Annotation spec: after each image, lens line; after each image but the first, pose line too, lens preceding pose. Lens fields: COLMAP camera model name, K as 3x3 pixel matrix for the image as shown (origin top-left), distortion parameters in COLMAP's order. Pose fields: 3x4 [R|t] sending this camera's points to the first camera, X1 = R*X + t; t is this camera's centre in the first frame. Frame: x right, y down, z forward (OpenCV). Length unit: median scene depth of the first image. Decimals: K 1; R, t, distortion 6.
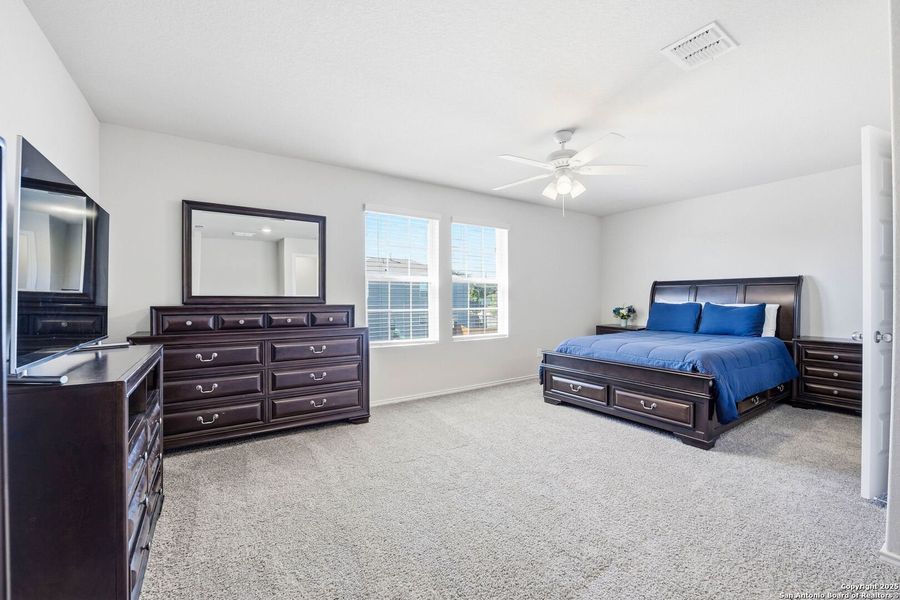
lens RADIAL K [[374.5, 0, 441.8], [0, 374.5, 299.7], [0, 0, 1]] dist [-0.013006, 0.000898]
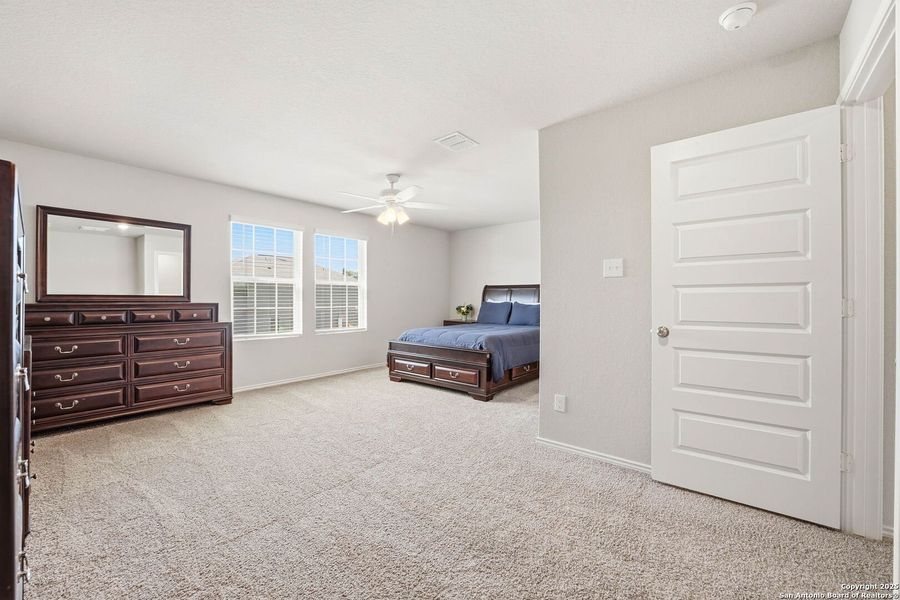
lens RADIAL K [[374.5, 0, 449.2], [0, 374.5, 297.6], [0, 0, 1]] dist [-0.013006, 0.000898]
pose [[0.957303, 0.004686, 0.289049, 0.119155], [-0.003224, 0.999979, -0.005534, 0.000870], [-0.289069, 0.004366, 0.957298, -0.318573]]
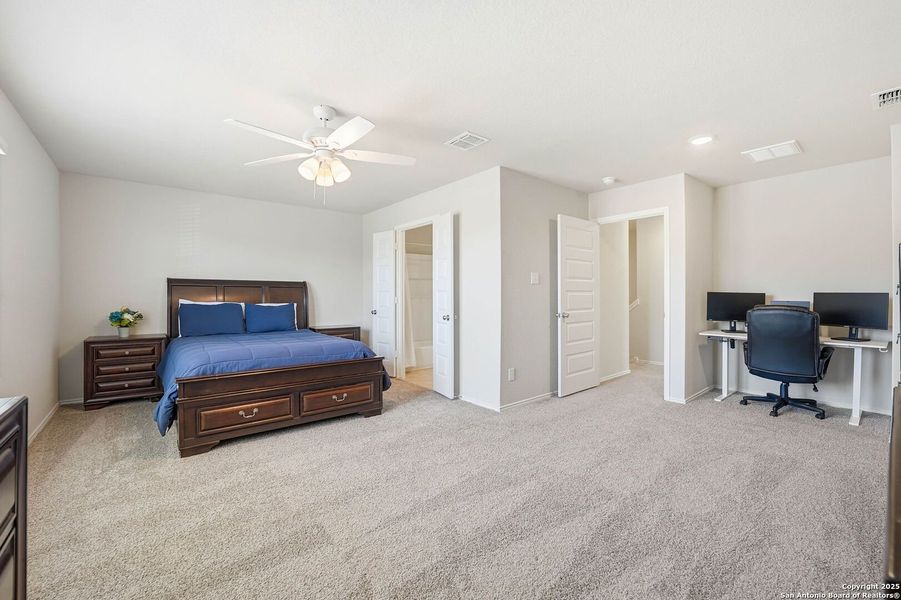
lens RADIAL K [[375.0, 0, 454.0], [0, 375.0, 294.1], [0, 0, 1]] dist [-0.013006, 0.000898]
pose [[-0.128042, 0.010004, 0.991718, -0.522317], [0.006152, 0.999938, -0.009293, -0.004657], [-0.991750, 0.004911, -0.128095, 0.740325]]
